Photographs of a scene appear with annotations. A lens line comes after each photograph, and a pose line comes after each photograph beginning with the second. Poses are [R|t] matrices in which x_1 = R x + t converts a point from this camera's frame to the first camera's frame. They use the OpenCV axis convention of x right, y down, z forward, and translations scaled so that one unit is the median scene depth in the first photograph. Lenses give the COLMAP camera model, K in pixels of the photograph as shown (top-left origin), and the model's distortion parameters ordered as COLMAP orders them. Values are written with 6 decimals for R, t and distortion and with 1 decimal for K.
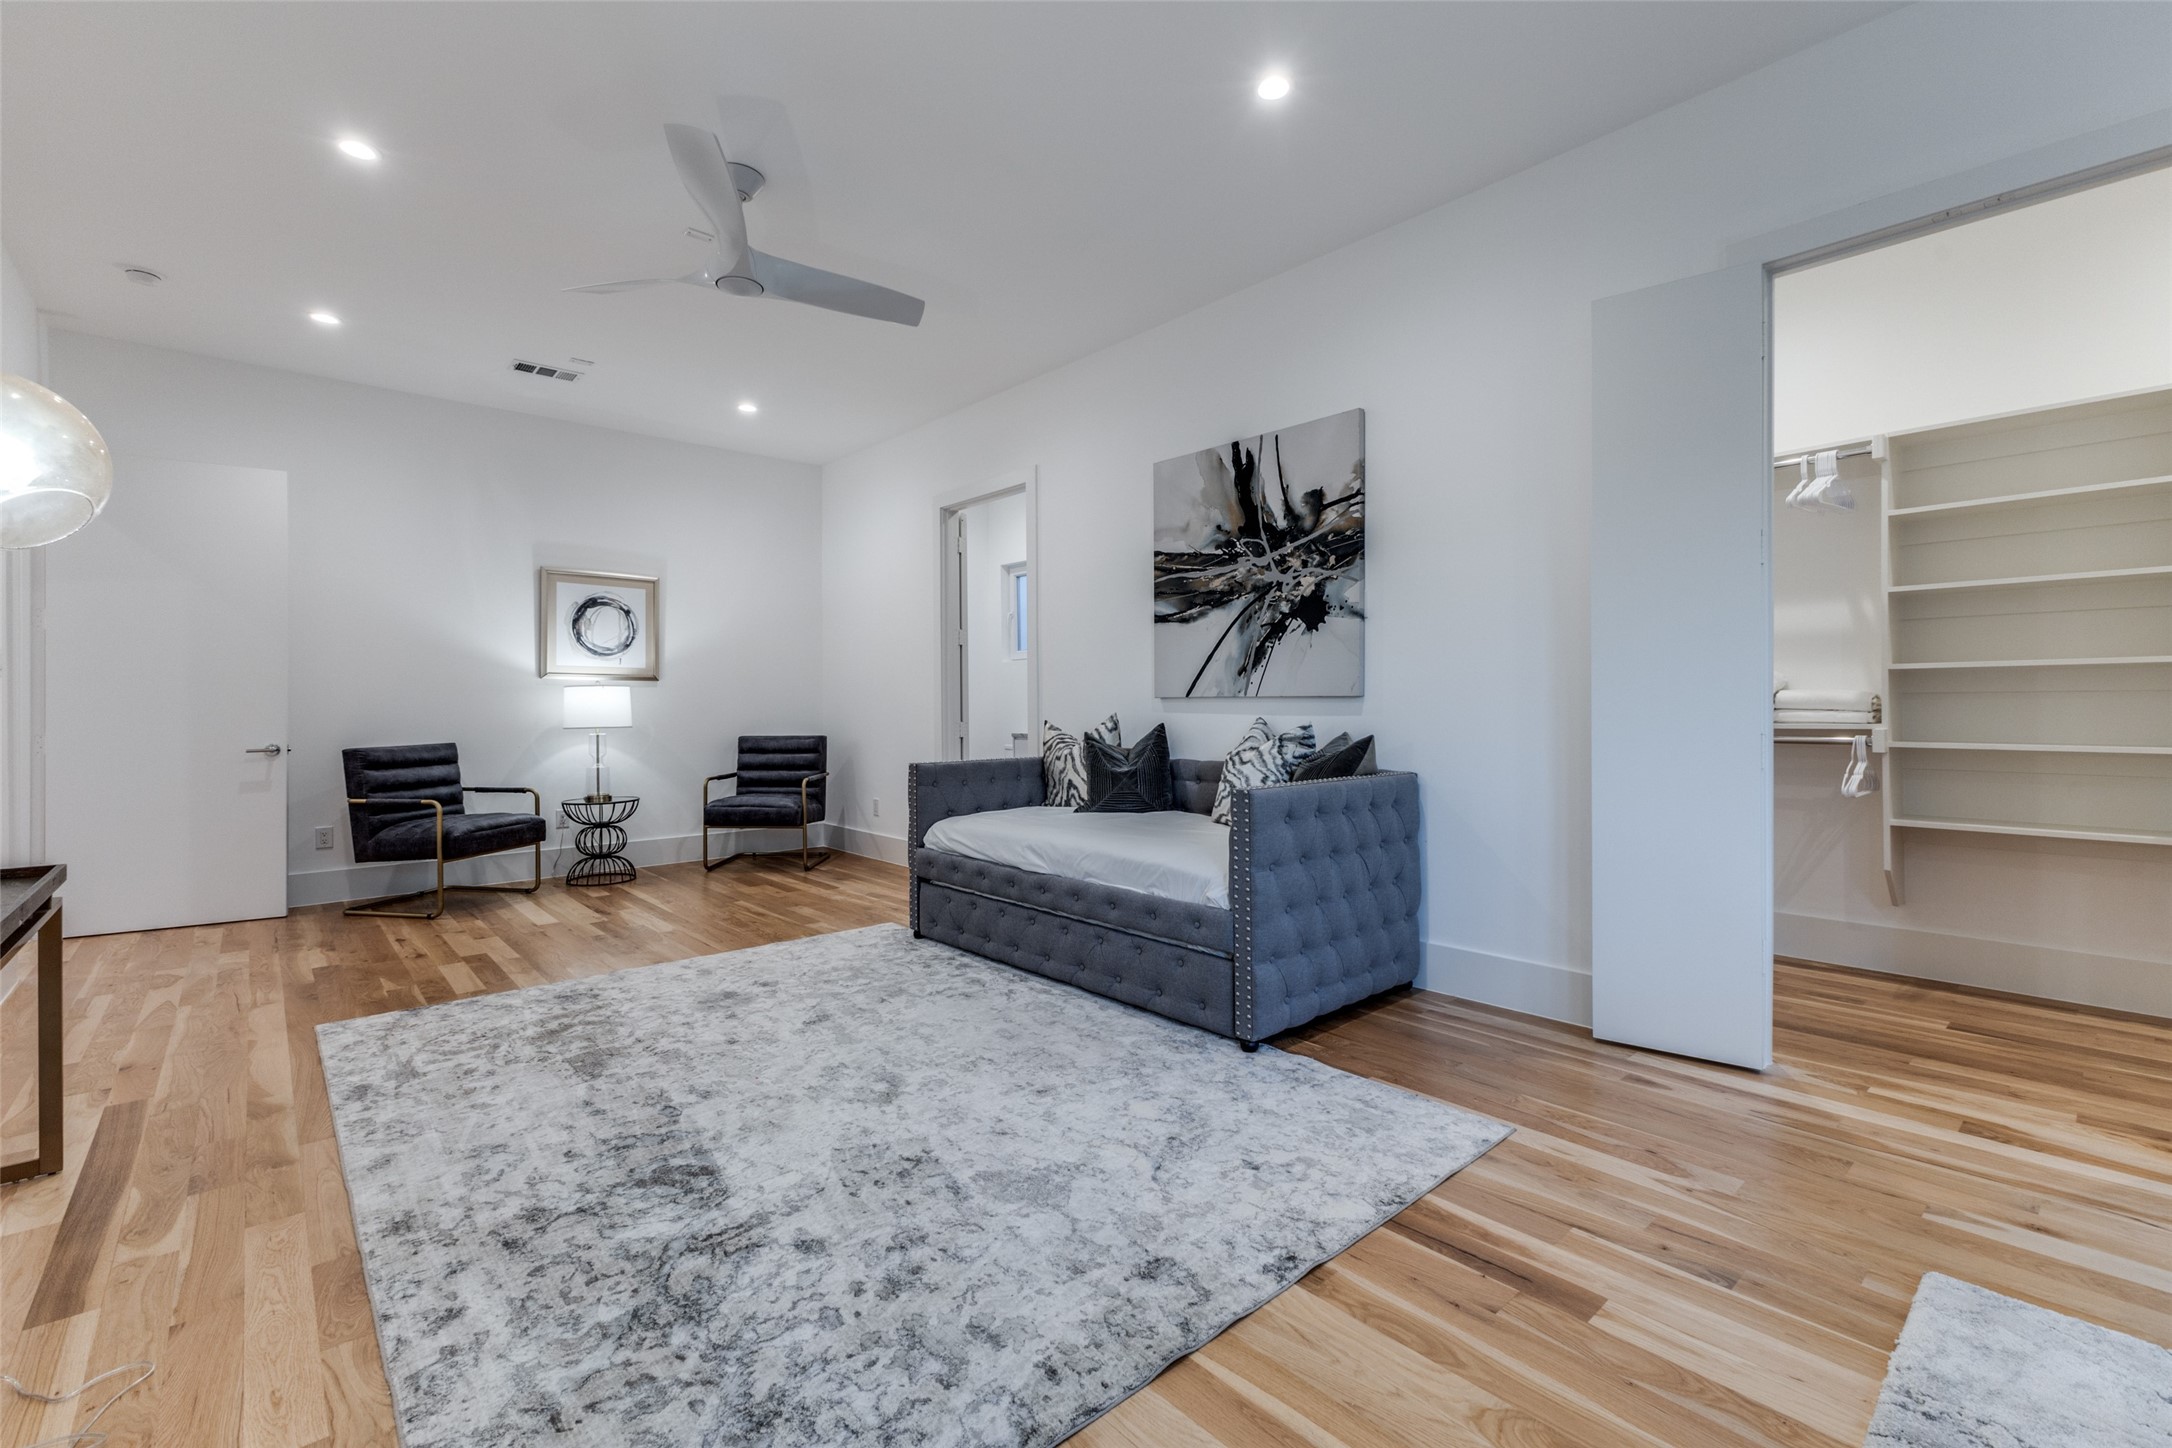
lens RADIAL K [[940.7, 0, 1083.5], [0, 940.7, 710.1], [0, 0, 1]] dist [0.014311, -0.003857]
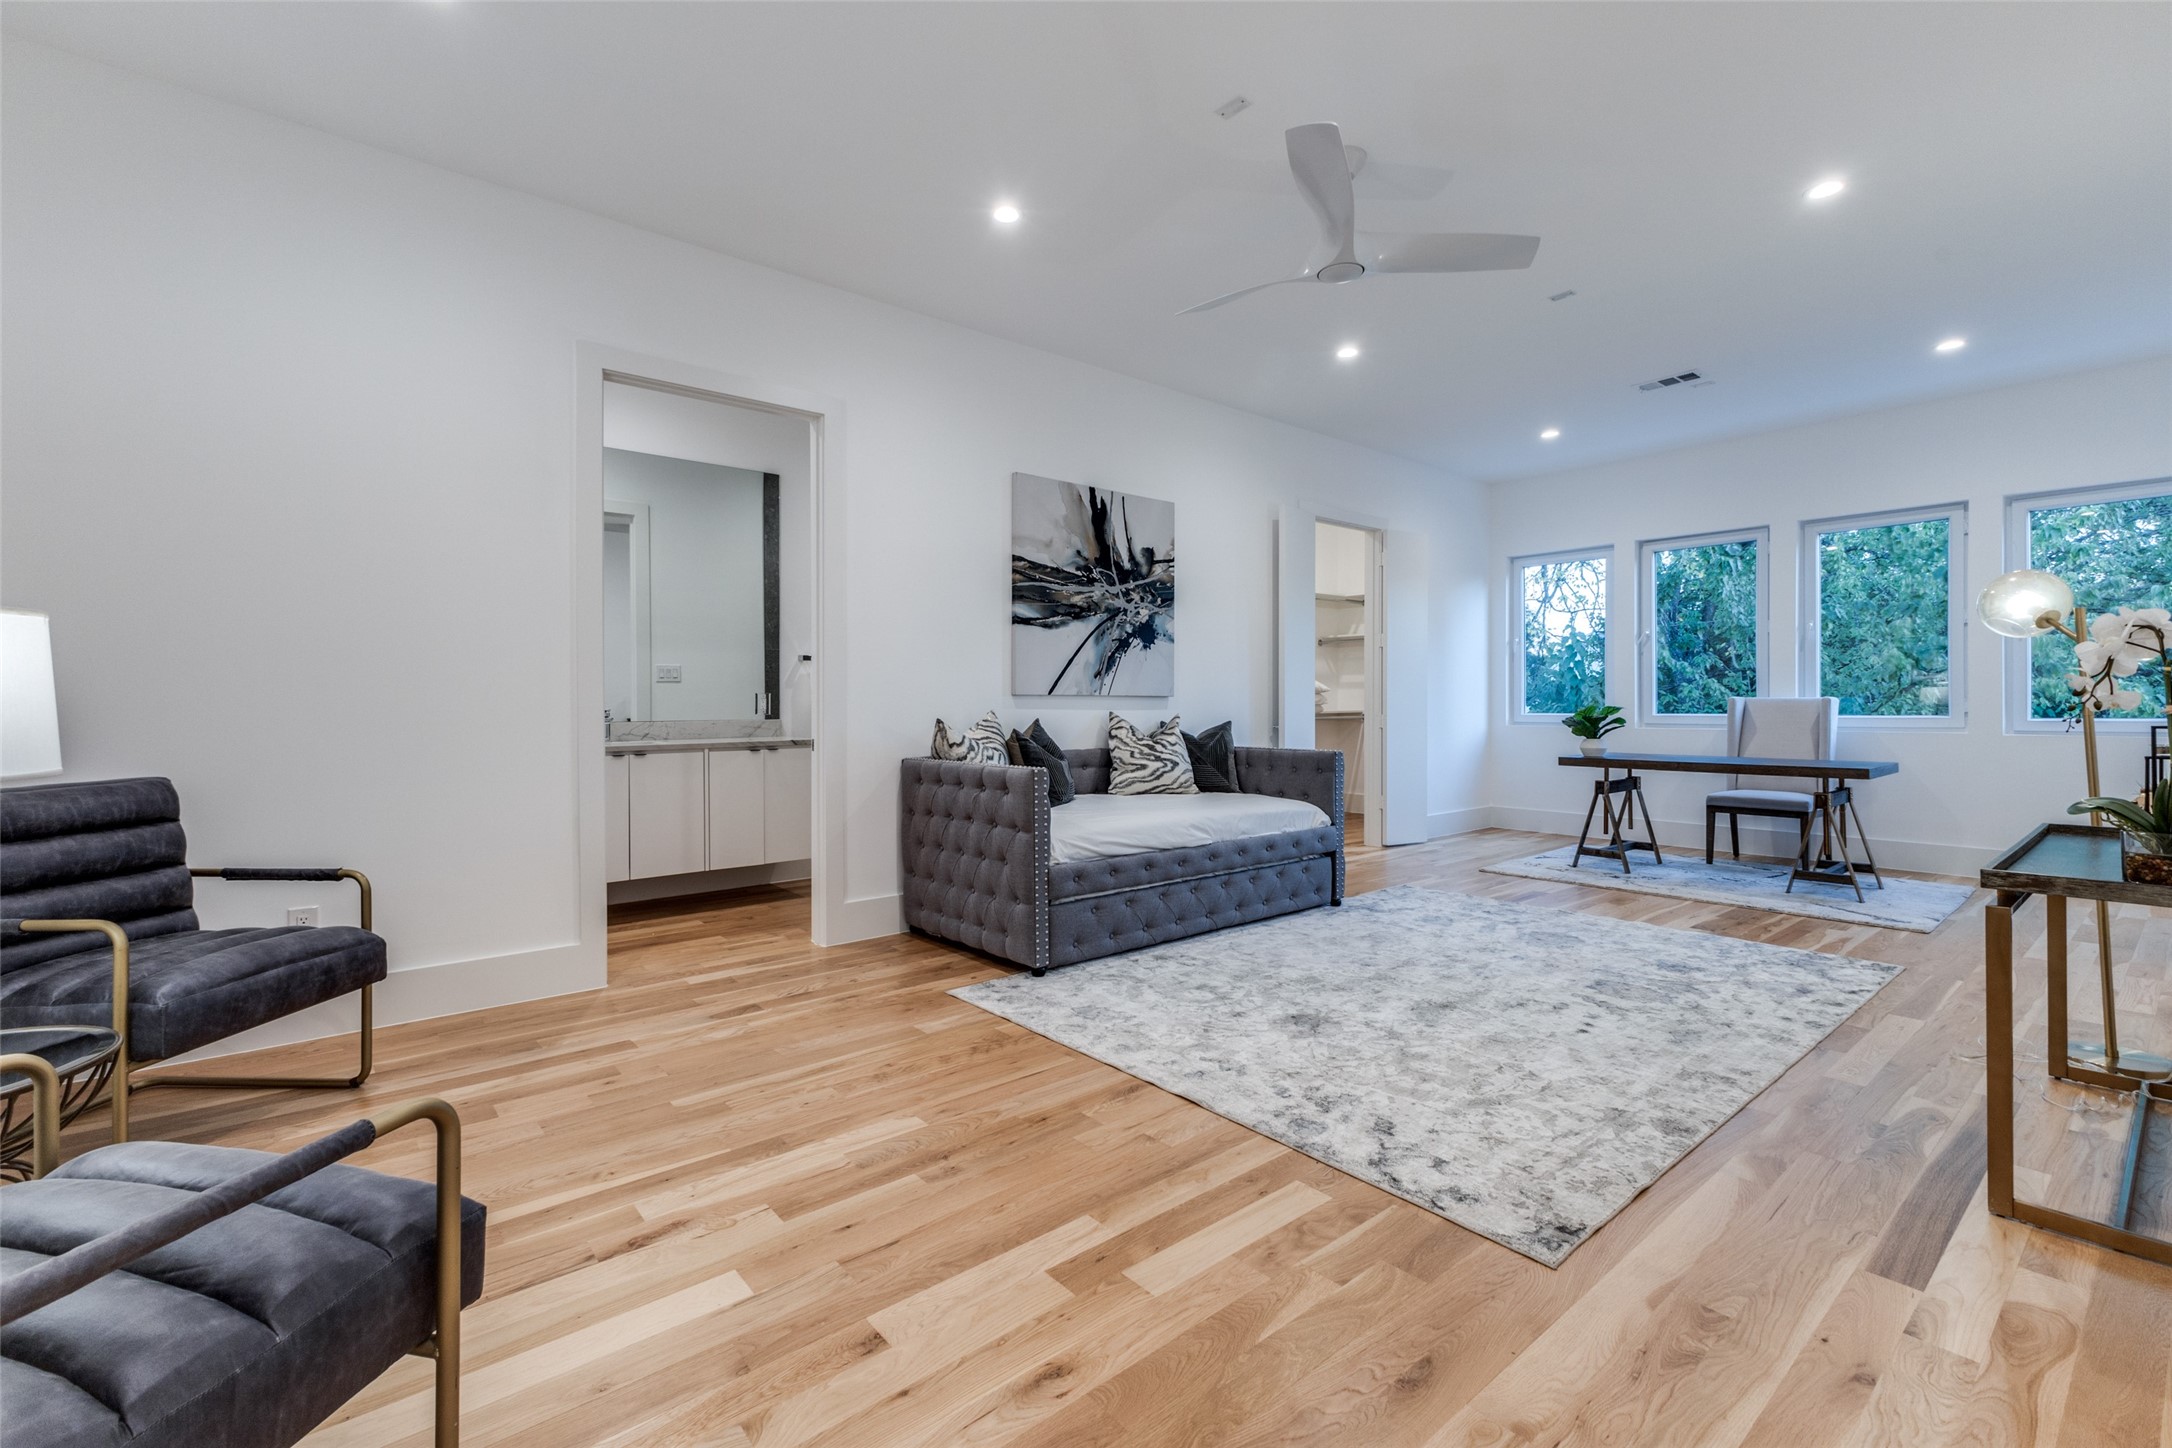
lens RADIAL K [[940.7, 0, 1081.0], [0, 940.7, 716.2], [0, 0, 1]] dist [0.014311, -0.003857]
pose [[0.030050, -0.010645, 0.999492, -1.095479], [0.005906, 0.999928, 0.010472, 0.000533], [-0.999531, 0.005588, 0.030111, 1.004839]]
